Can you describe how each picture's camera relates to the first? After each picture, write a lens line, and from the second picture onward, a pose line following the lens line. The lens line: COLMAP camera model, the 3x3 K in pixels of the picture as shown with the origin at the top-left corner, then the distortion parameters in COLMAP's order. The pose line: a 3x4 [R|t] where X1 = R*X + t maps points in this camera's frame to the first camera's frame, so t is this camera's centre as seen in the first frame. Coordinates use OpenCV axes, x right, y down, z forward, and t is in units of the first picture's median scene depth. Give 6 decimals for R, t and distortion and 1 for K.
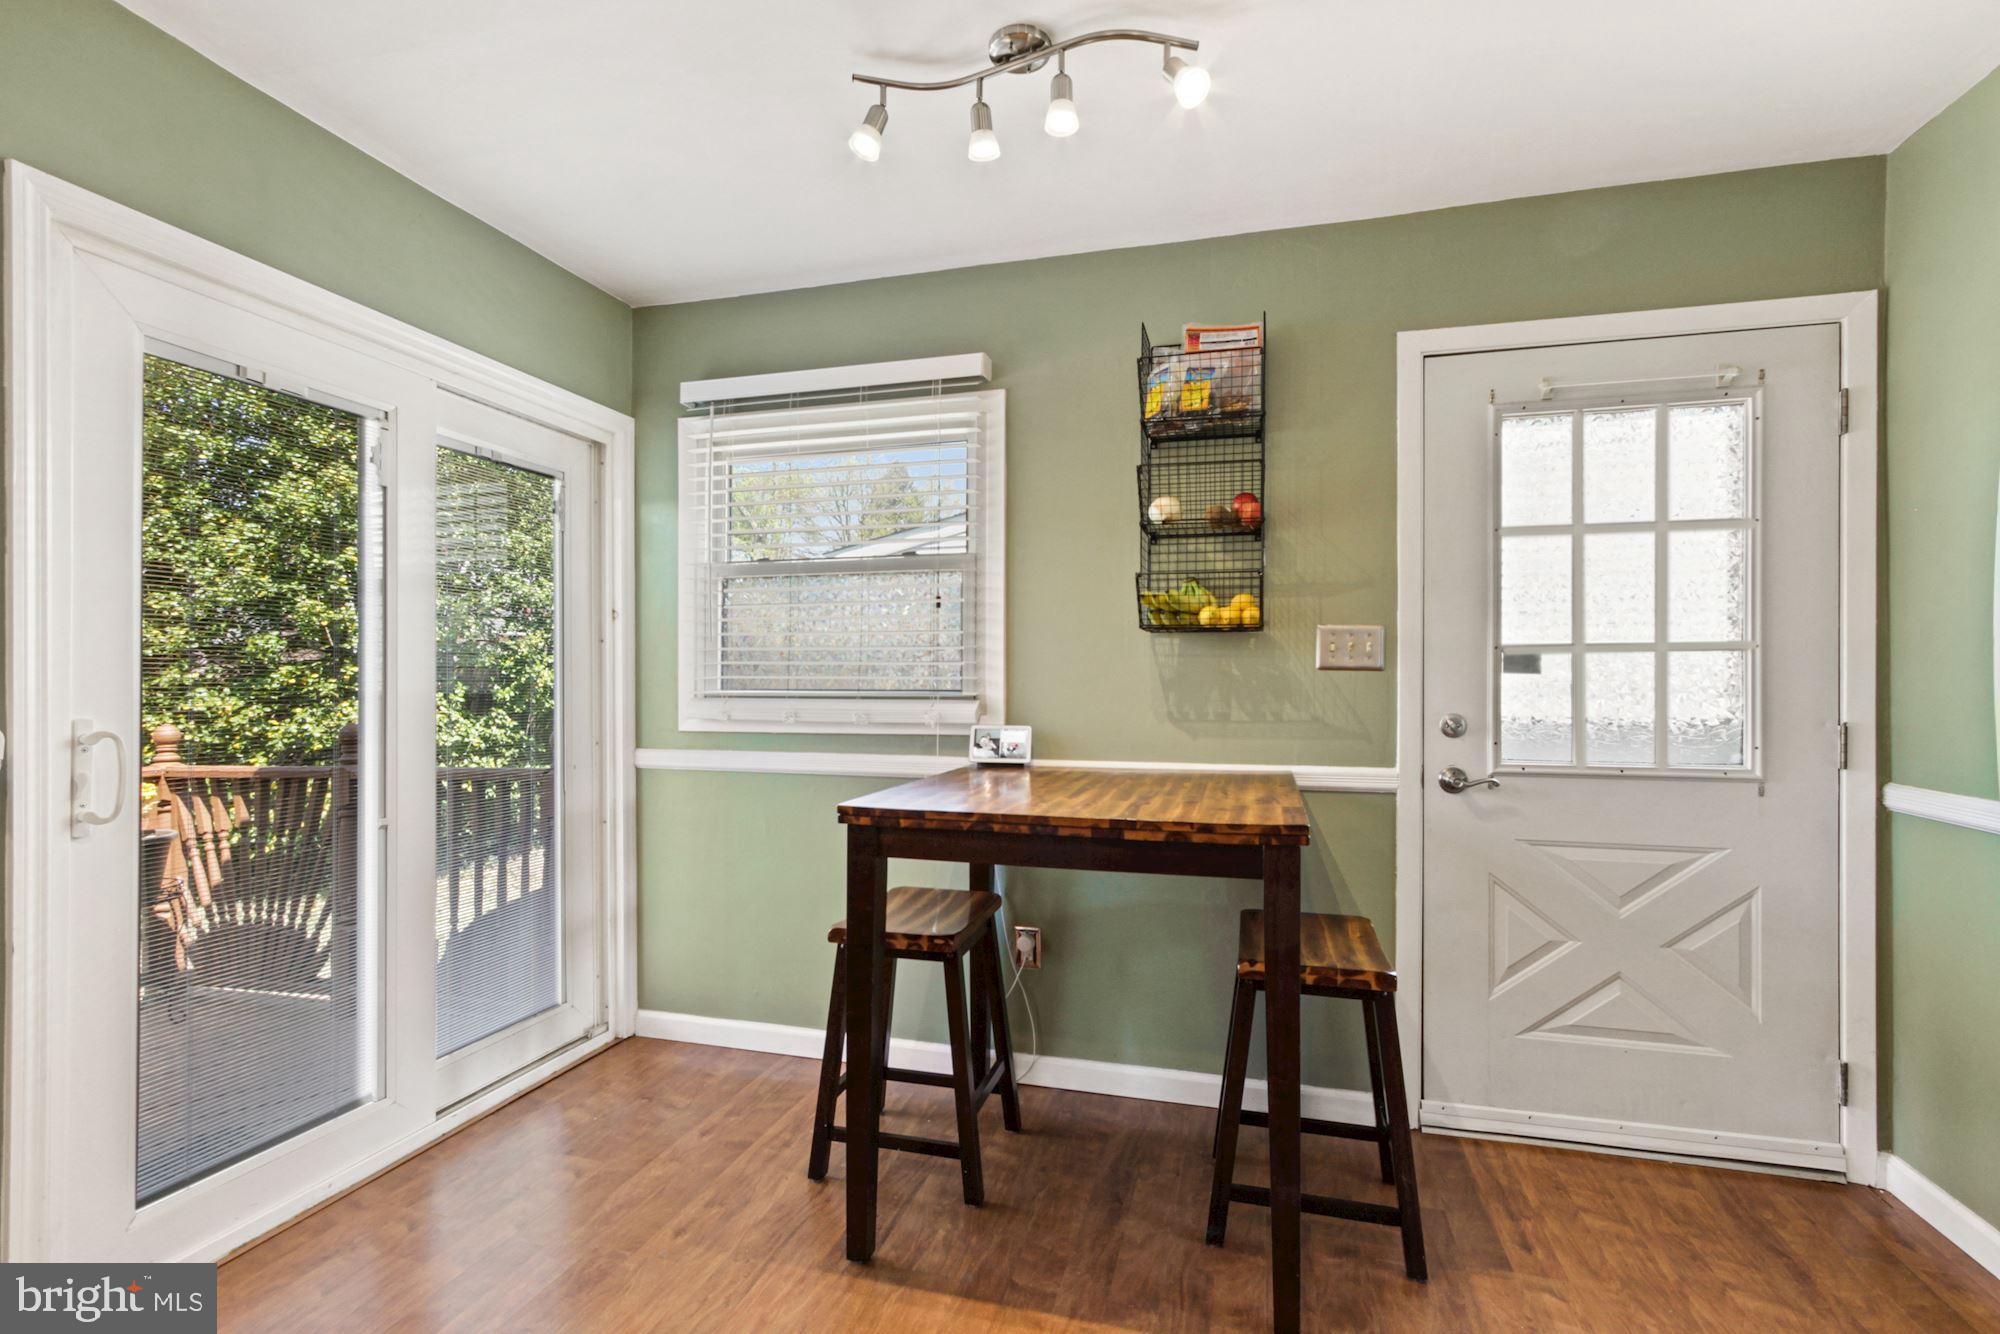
lens RADIAL K [[923.3, 0, 997.4], [0, 923.3, 676.2], [0, 0, 1]] dist [-0.002790, 0.002056]
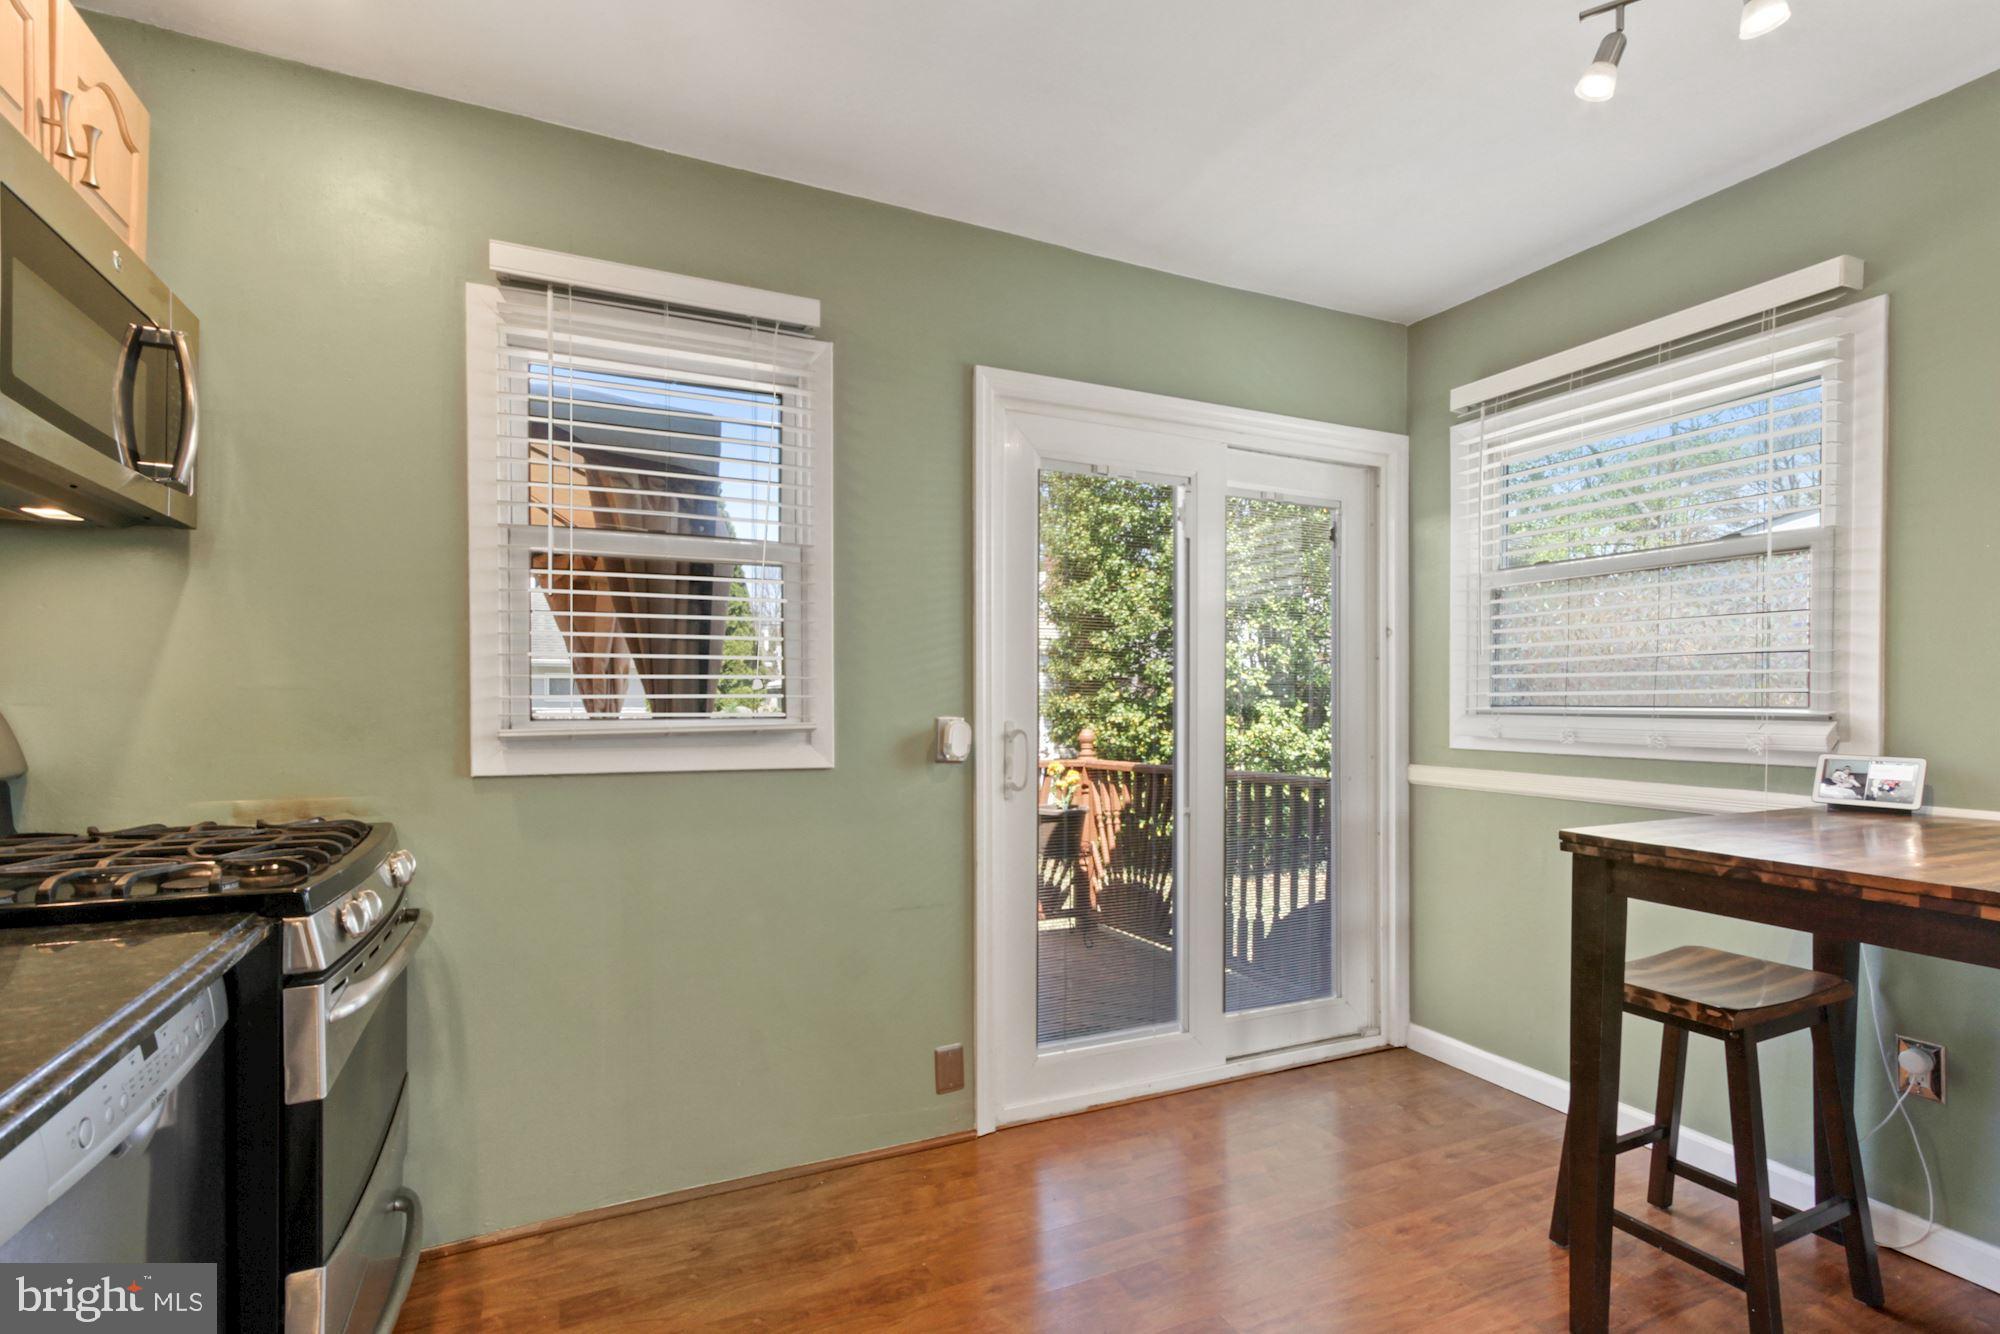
lens RADIAL K [[923.3, 0, 972.2], [0, 923.3, 704.0], [0, 0, 1]] dist [-0.002790, 0.002056]
pose [[0.643406, 0.007264, -0.765491, 0.110695], [0.000533, 0.999950, 0.009936, 0.004118], [0.765525, -0.006801, 0.643370, -0.021100]]
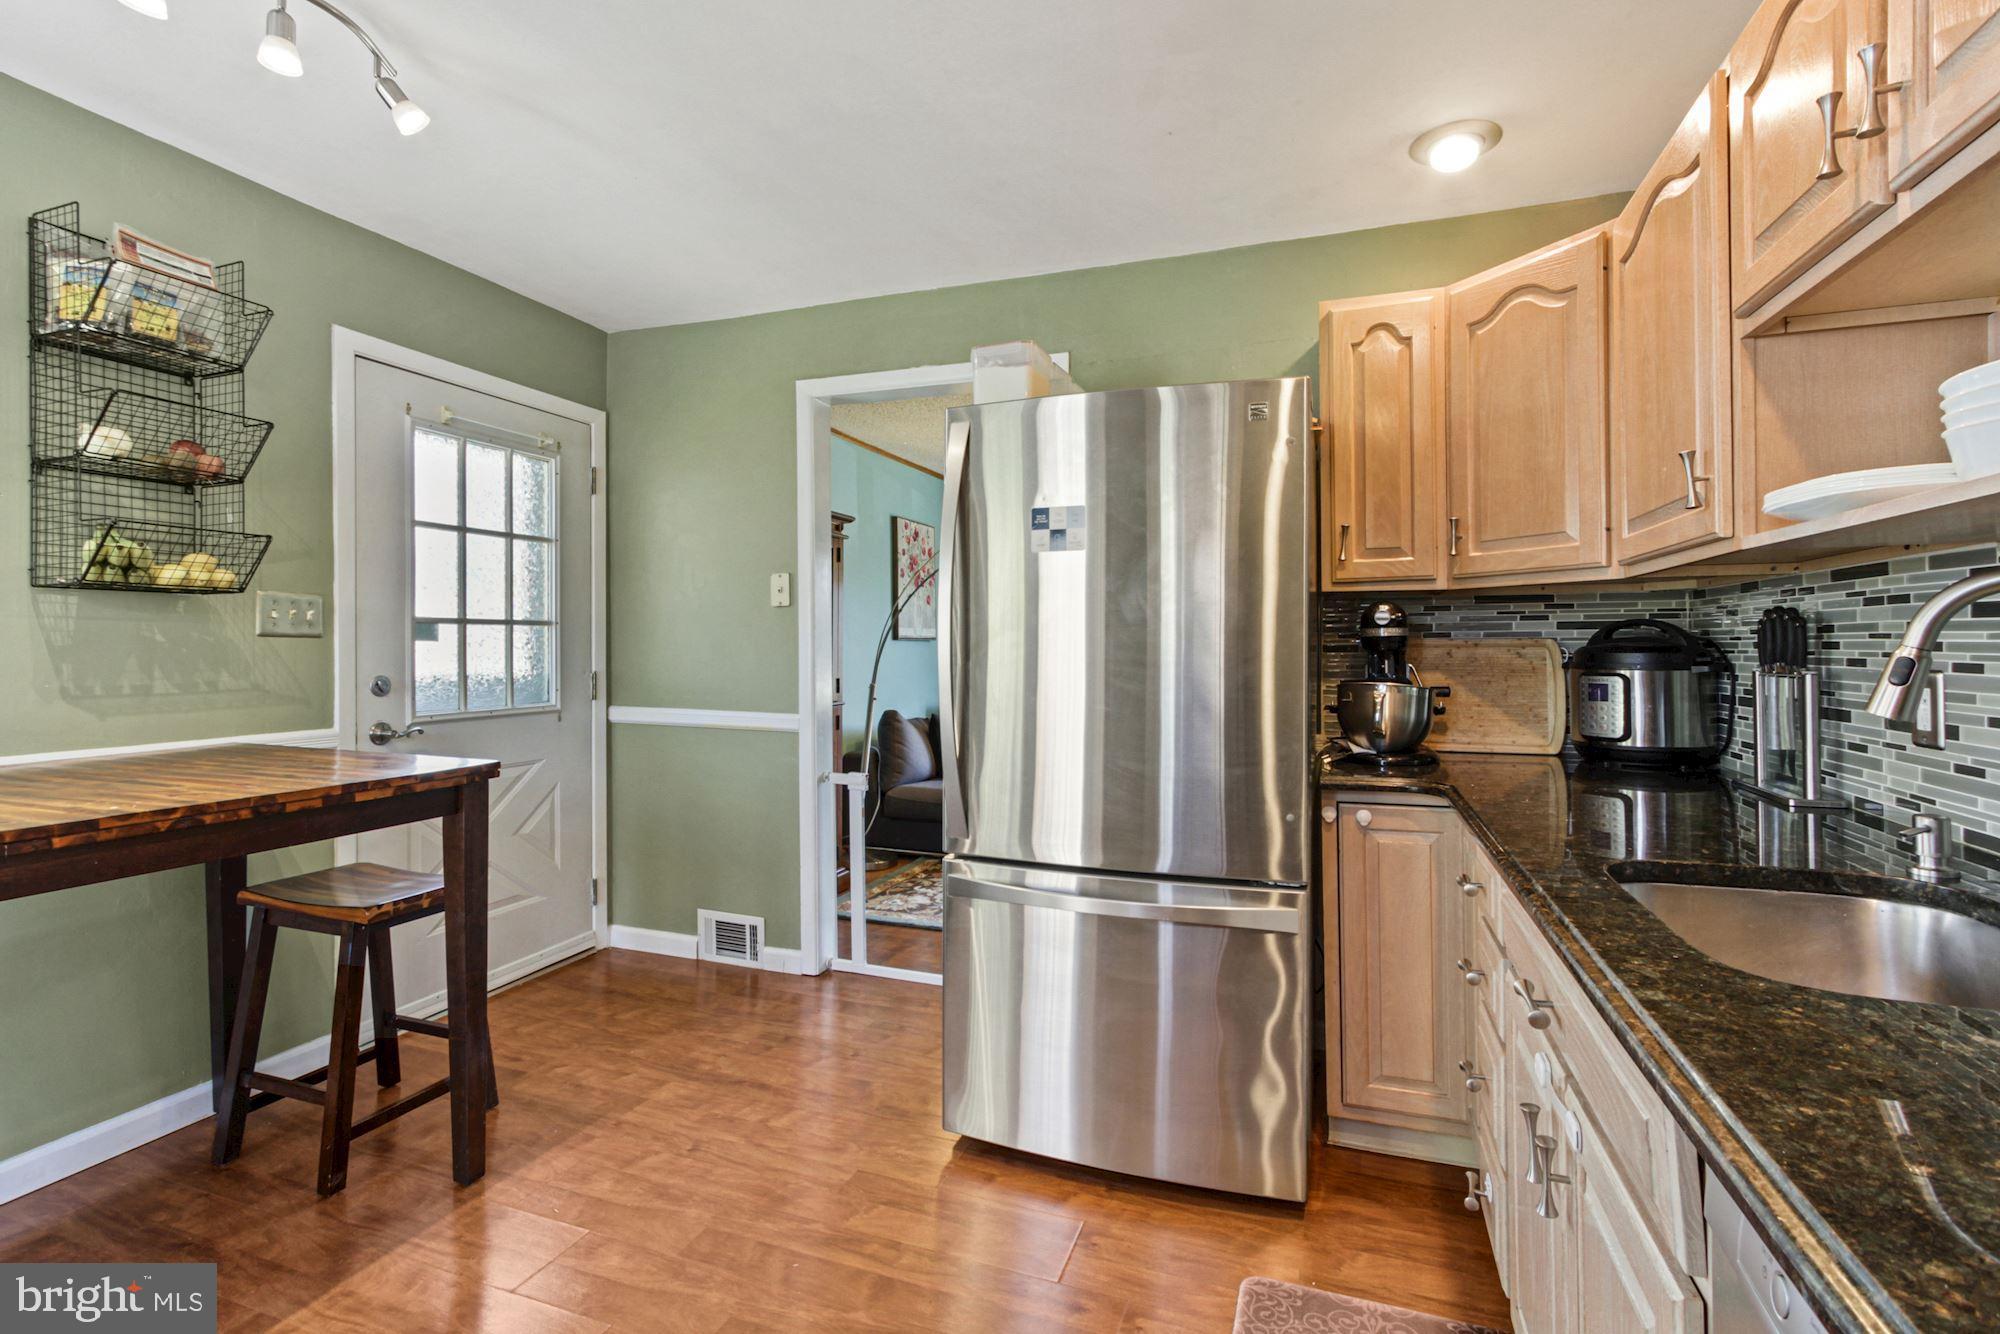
lens RADIAL K [[923.3, 0, 1009.2], [0, 923.3, 639.2], [0, 0, 1]] dist [-0.002790, 0.002056]
pose [[0.070842, 0.003118, 0.997483, -0.552252], [-0.003724, 0.999989, -0.002861, -0.004036], [-0.997481, -0.003512, 0.070853, 0.127081]]
